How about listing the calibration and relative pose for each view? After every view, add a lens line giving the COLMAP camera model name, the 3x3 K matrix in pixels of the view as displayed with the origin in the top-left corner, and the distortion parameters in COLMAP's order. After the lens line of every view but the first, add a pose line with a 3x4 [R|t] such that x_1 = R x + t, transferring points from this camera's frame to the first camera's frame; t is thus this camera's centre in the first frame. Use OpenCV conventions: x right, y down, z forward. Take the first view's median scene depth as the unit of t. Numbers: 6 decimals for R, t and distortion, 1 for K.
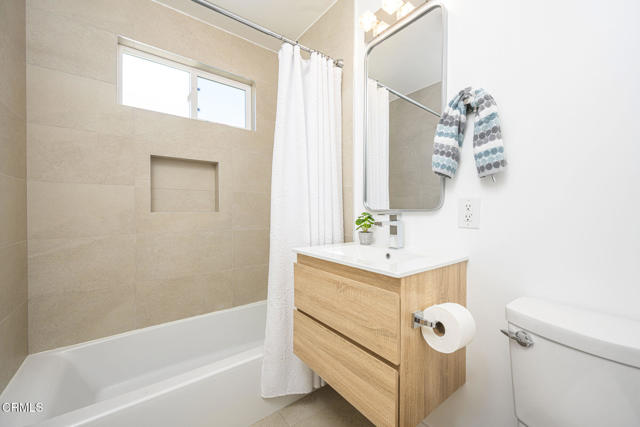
lens RADIAL K [[254.1, 0, 322.6], [0, 254.1, 211.6], [0, 0, 1]] dist [-0.002926, -0.000472]
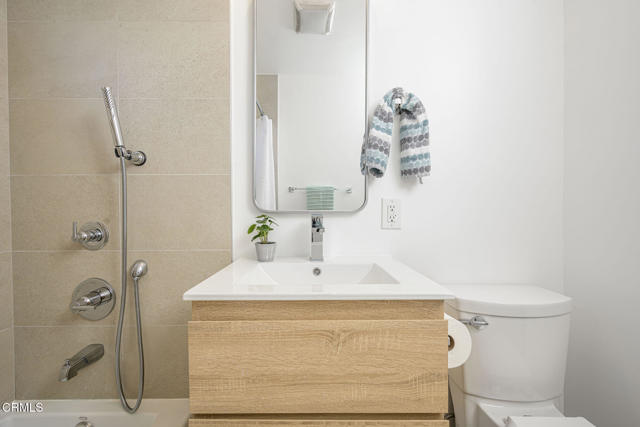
lens RADIAL K [[254.1, 0, 319.8], [0, 254.1, 216.8], [0, 0, 1]] dist [-0.002926, -0.000472]
pose [[0.599658, -0.010608, 0.800186, -0.429878], [0.002911, 0.999934, 0.011074, 0.004383], [-0.800251, -0.004312, 0.599650, 0.673929]]
